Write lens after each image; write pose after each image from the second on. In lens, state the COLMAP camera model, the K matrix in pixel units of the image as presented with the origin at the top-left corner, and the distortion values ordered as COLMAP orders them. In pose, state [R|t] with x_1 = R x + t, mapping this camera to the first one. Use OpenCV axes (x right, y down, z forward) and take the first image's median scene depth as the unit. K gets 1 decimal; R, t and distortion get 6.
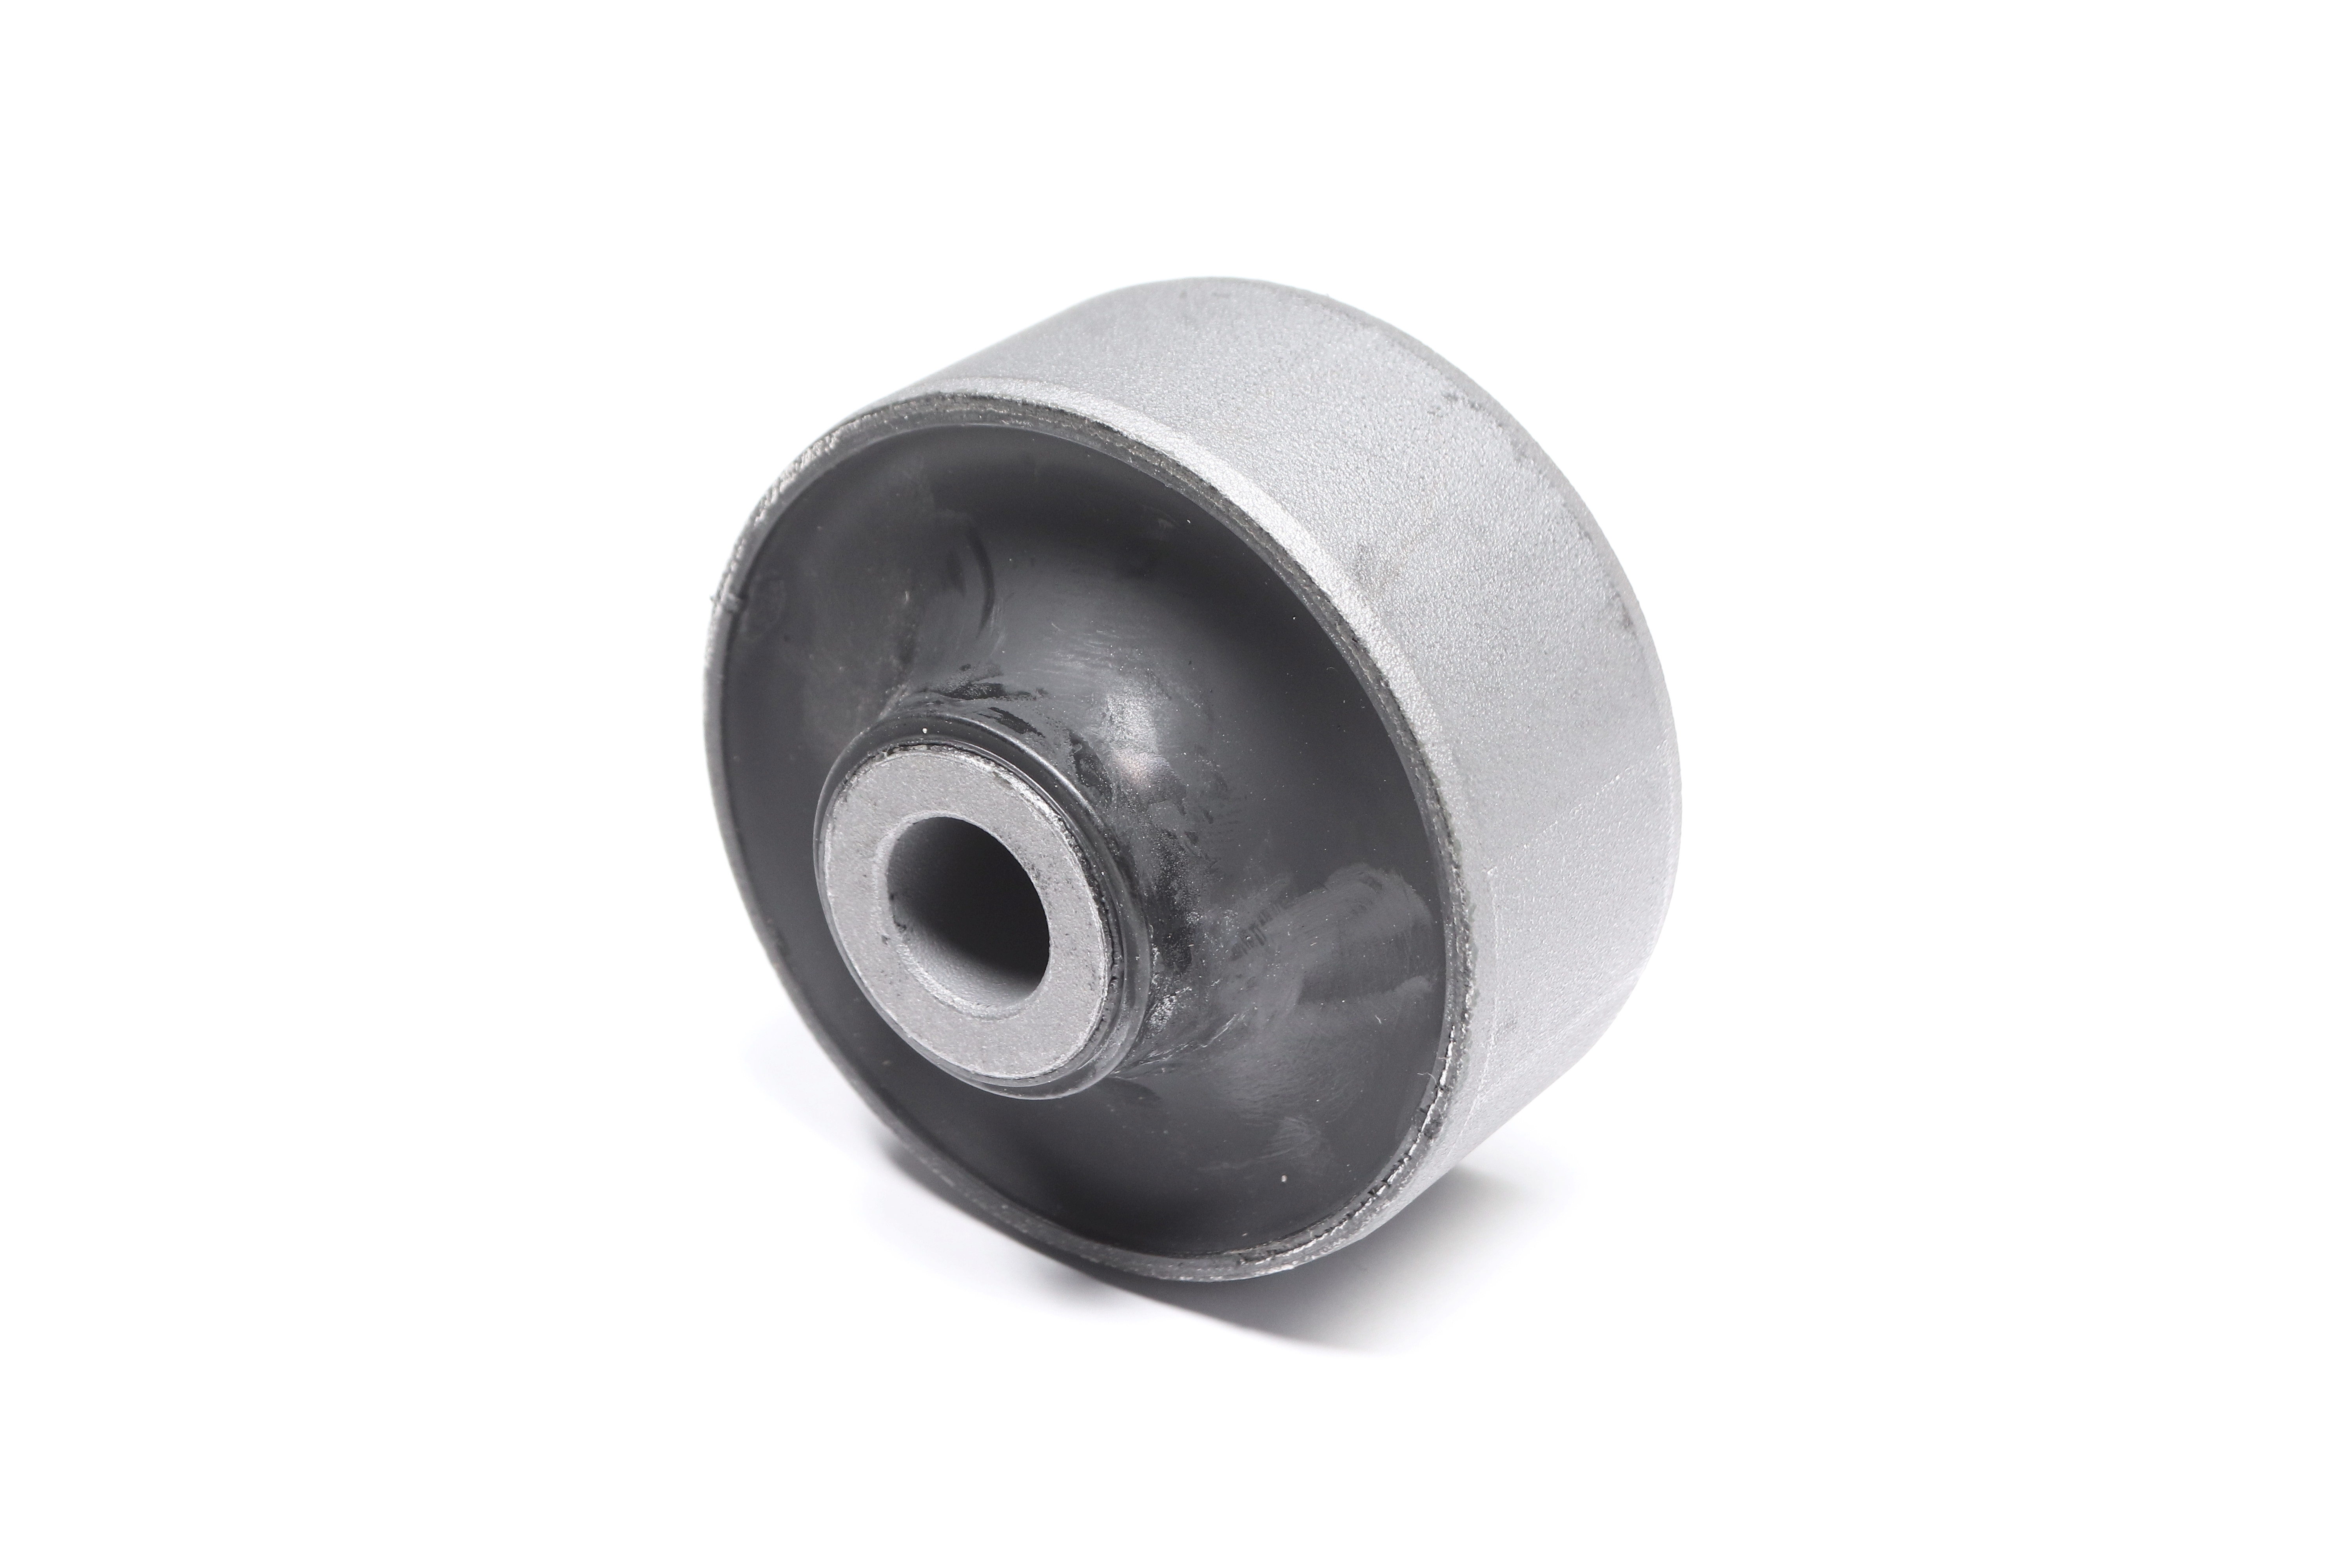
lens RADIAL K [[5066.2, 0, 1177.0], [0, 5066.2, 782.8], [0, 0, 1]] dist [0.099980, 0.000000]
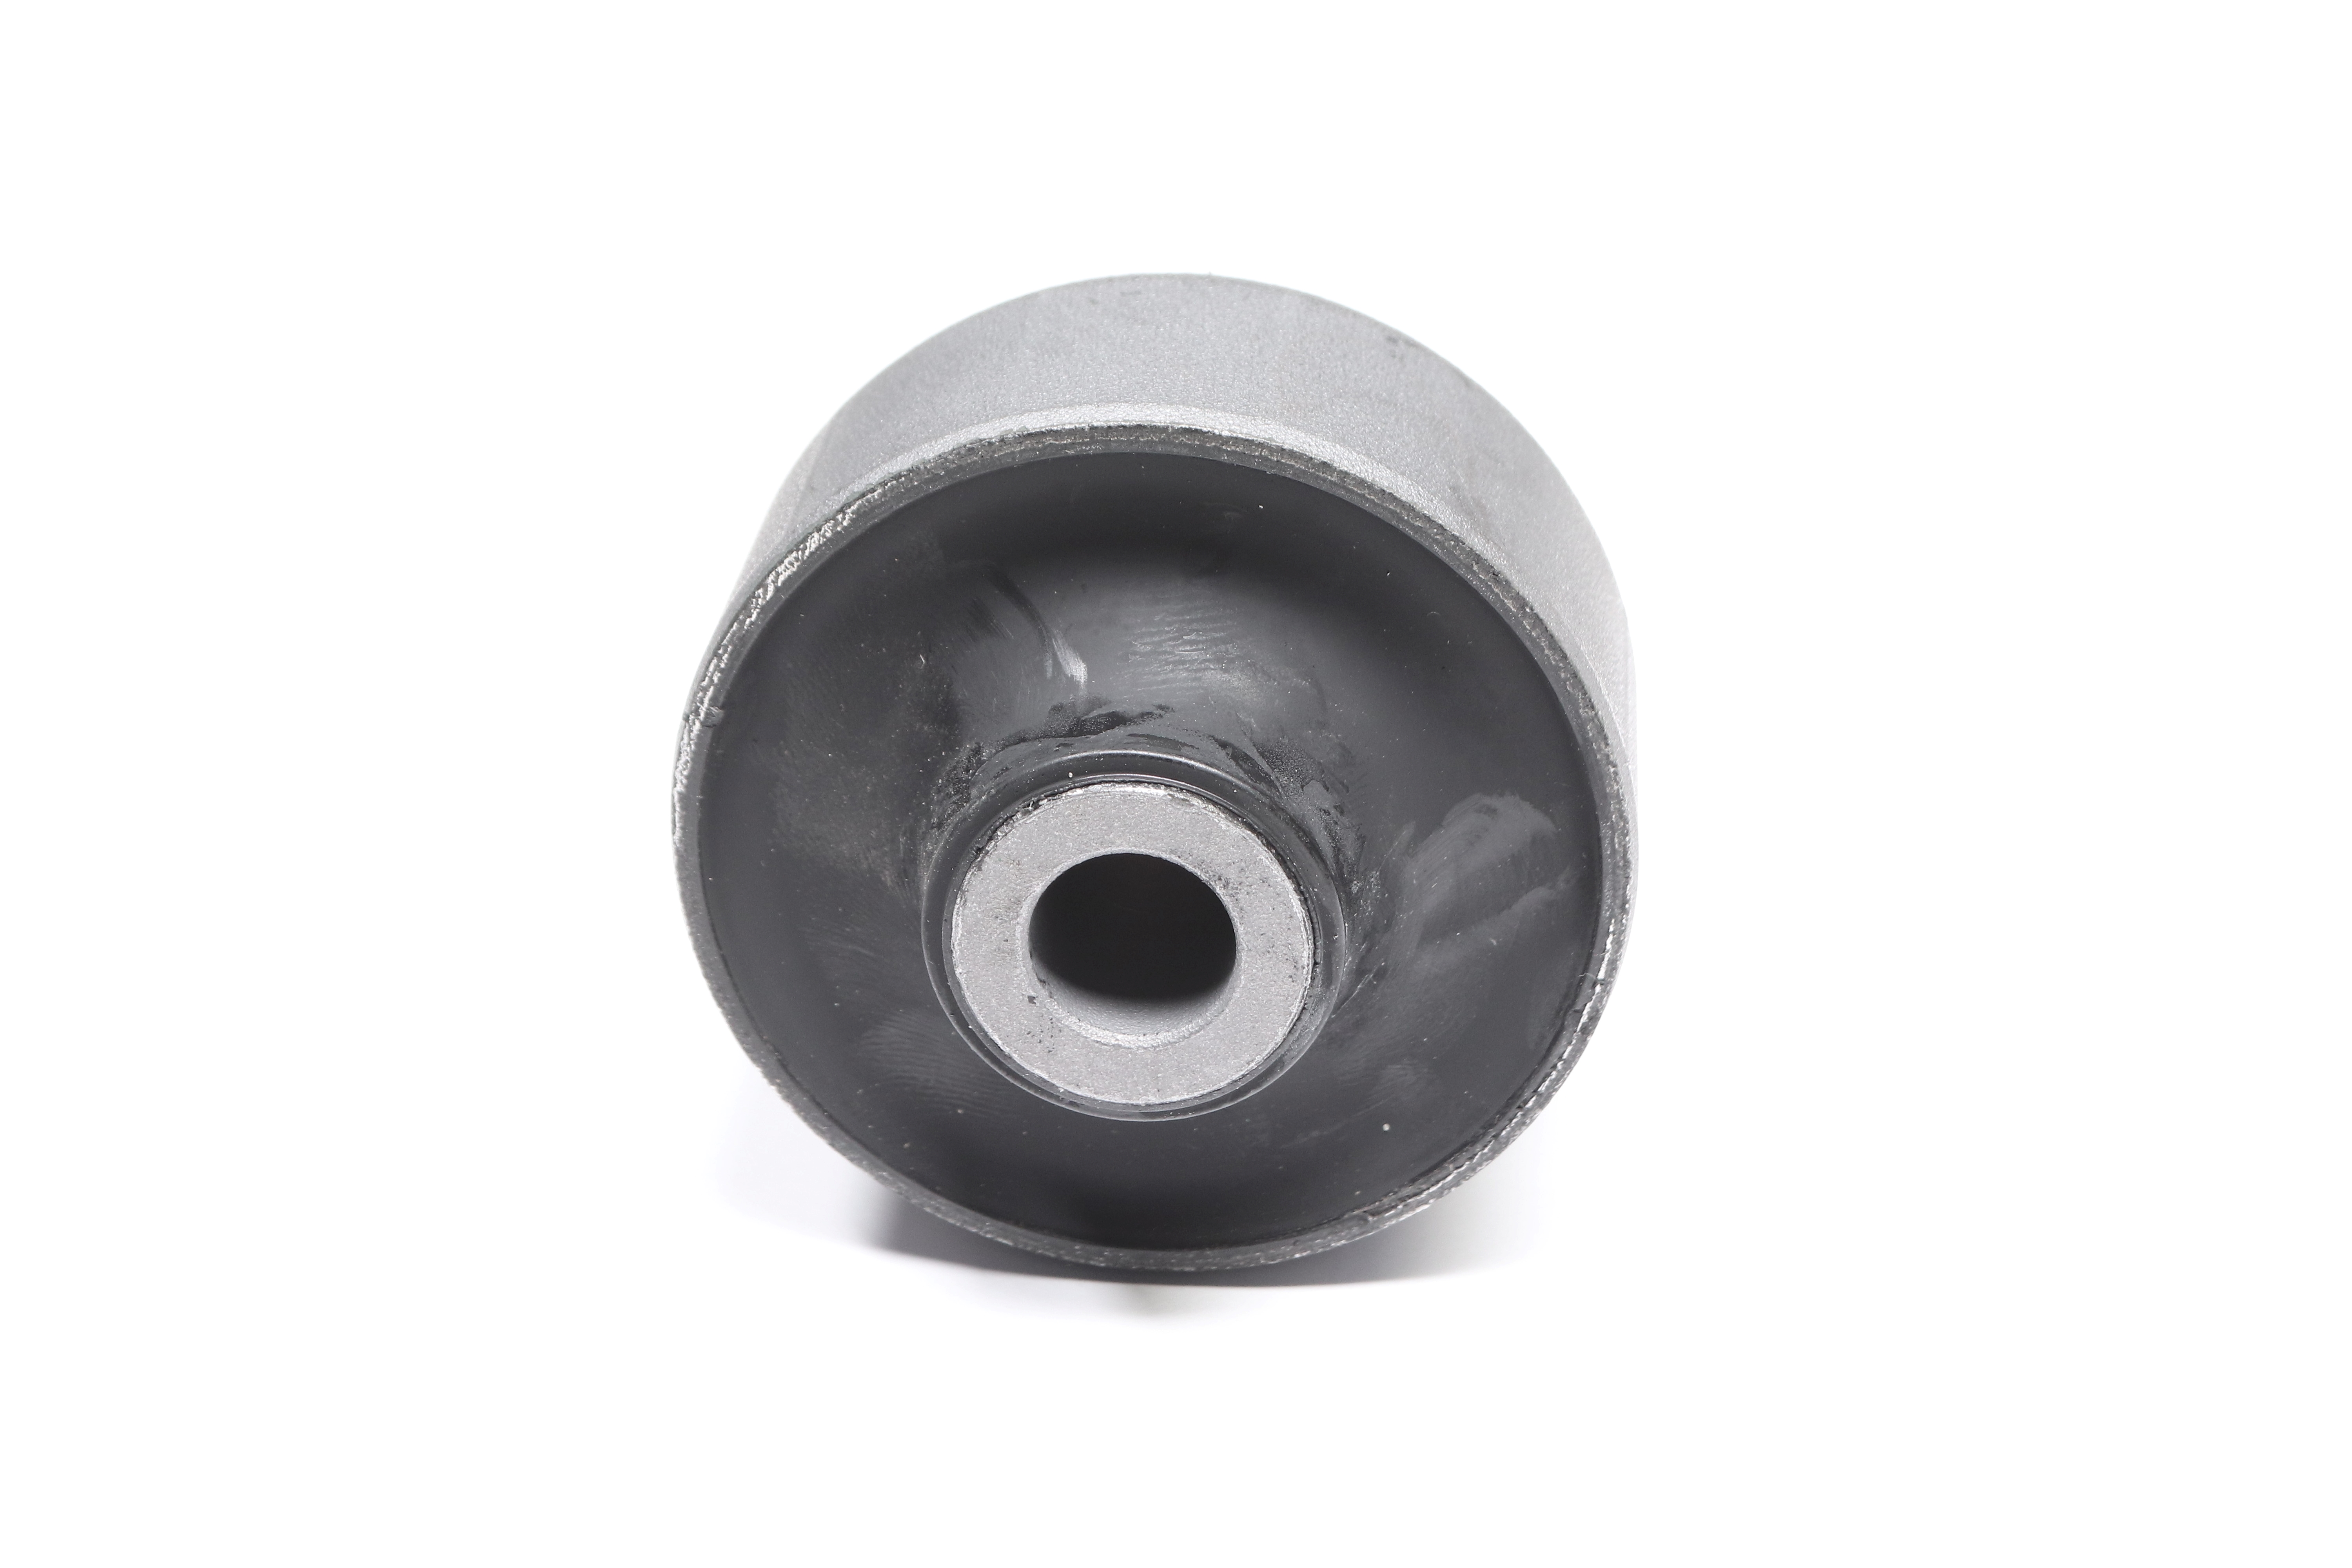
lens RADIAL K [[5066.2, 0, 1178.4], [0, 5066.2, 784.4], [0, 0, 1]] dist [0.099980, 0.000000]
pose [[0.829806, -0.243259, 0.502241, -0.525627], [0.245323, 0.967378, 0.063223, -0.065367], [-0.501237, 0.070748, 0.862413, 0.142415]]
